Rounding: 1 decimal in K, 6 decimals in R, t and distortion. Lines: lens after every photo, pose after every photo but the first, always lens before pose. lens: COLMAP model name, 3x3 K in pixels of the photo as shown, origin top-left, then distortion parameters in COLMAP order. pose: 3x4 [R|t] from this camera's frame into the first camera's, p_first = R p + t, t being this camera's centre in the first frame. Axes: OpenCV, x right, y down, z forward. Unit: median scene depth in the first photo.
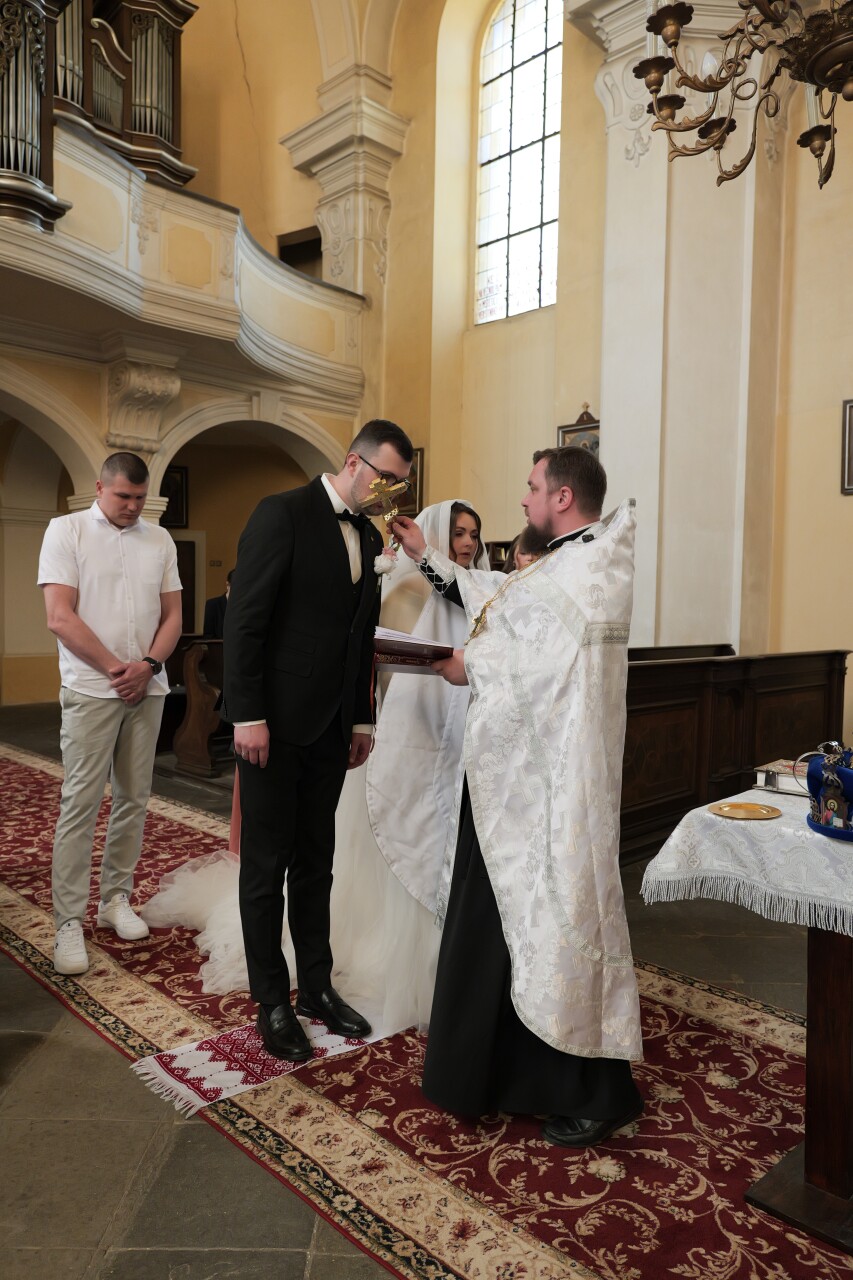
lens RADIAL K [[895.8, 0, 431.9], [0, 895.8, 644.7], [0, 0, 1]] dist [-0.013136, -0.005233]
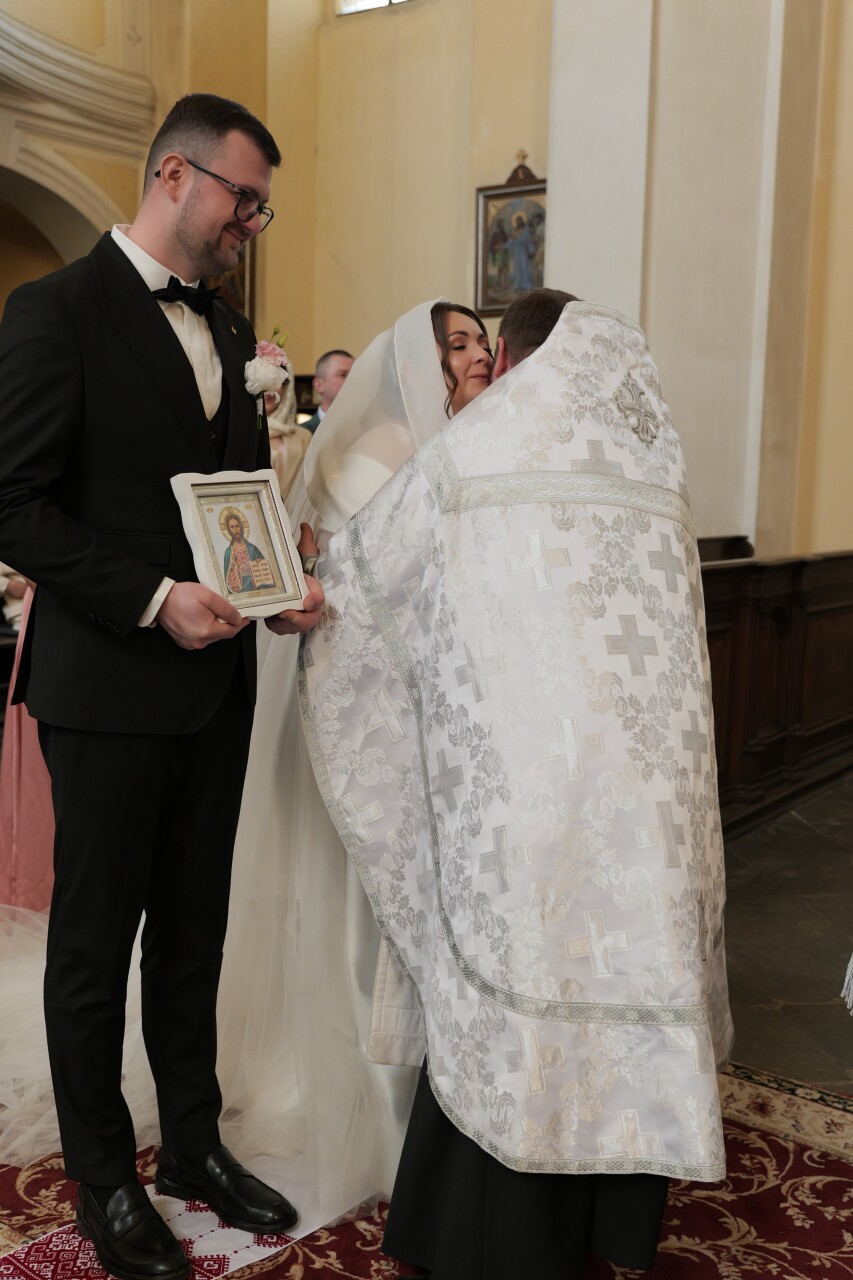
lens RADIAL K [[1328.9, 0, 427.8], [0, 1328.9, 637.1], [0, 0, 1]] dist [-0.000933, -0.022217]
pose [[0.987887, -0.015555, 0.154390, -0.104730], [0.002794, 0.996584, 0.082535, -0.015874], [-0.155147, -0.081104, 0.984557, 0.152975]]
